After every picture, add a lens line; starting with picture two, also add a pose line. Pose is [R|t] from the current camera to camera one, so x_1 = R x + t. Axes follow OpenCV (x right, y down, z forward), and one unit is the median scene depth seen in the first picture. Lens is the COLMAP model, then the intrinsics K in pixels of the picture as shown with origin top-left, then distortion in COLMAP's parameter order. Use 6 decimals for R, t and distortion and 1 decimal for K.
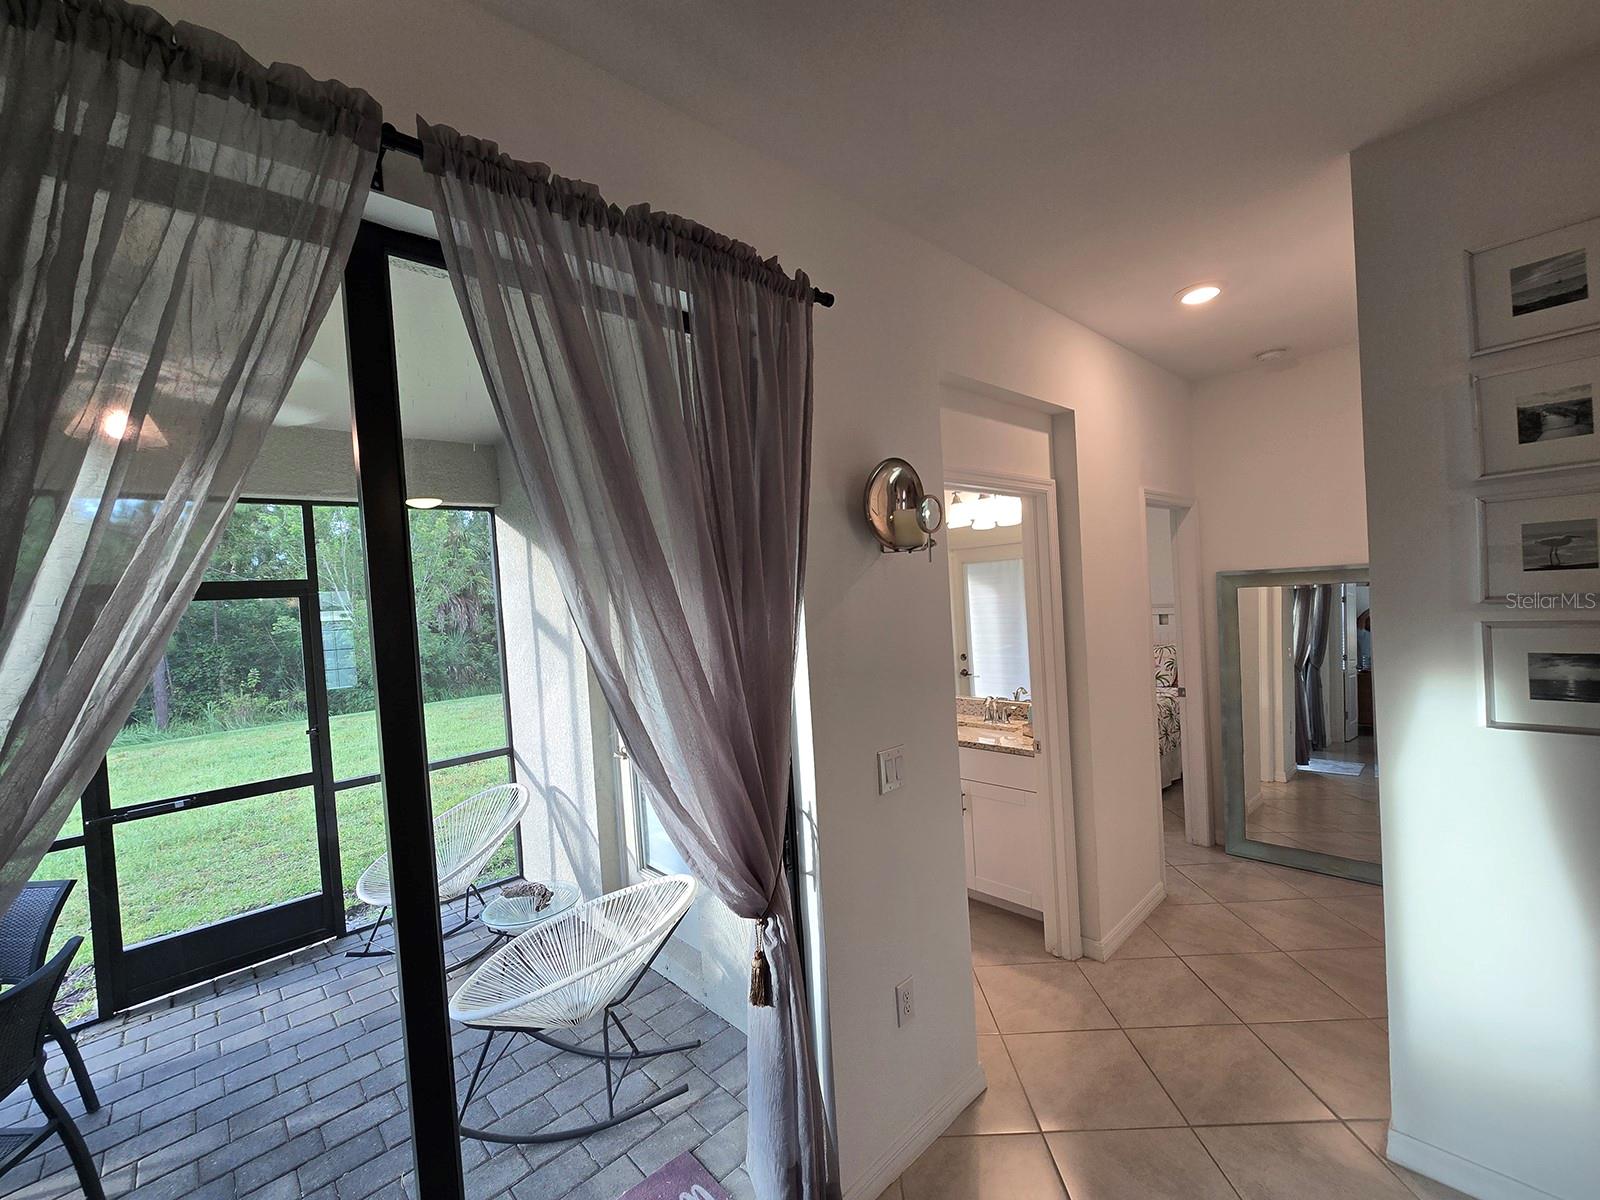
lens RADIAL K [[657.6, 0, 797.6], [0, 657.6, 603.2], [0, 0, 1]] dist [-0.008914, 0.003461]
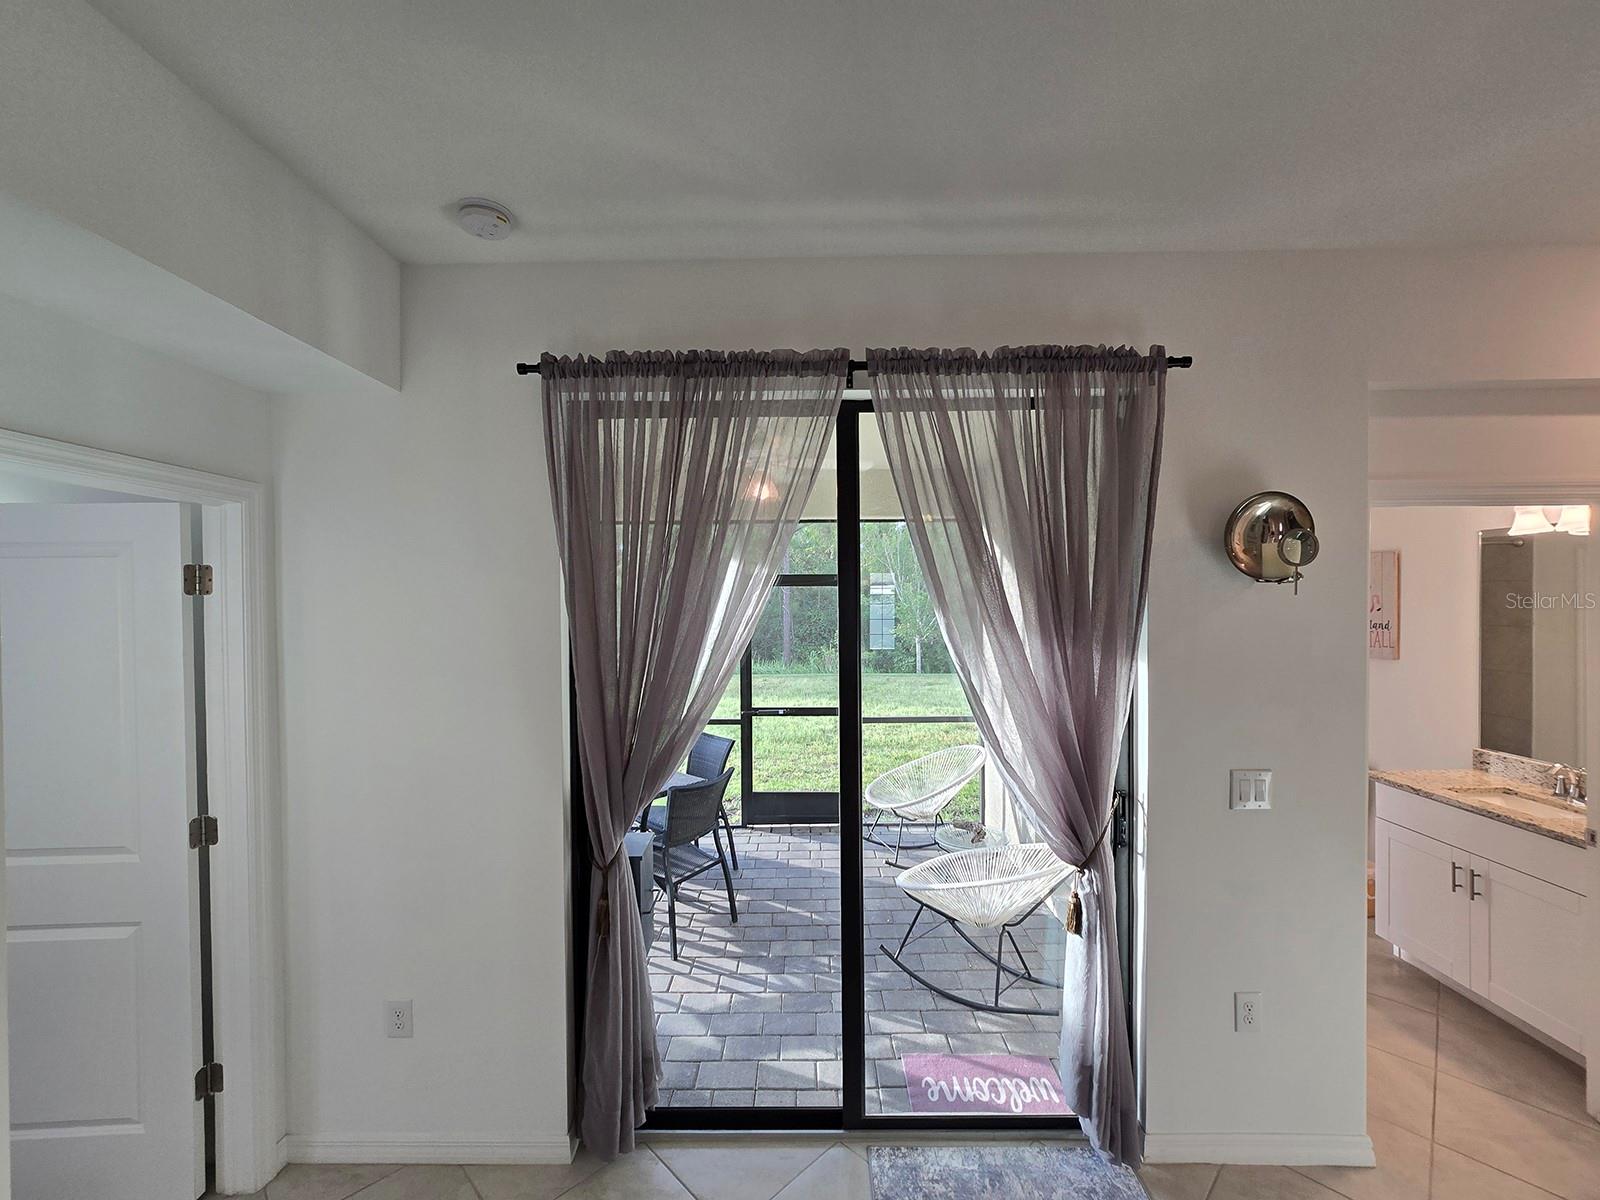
lens RADIAL K [[652.8, 0, 798.2], [0, 652.8, 604.4], [0, 0, 1]] dist [-0.000846, 0.000856]
pose [[0.721665, 0.064708, -0.689211, 0.317654], [-0.049812, 0.997895, 0.041532, -0.047757], [0.690448, 0.004359, 0.723369, -0.245260]]
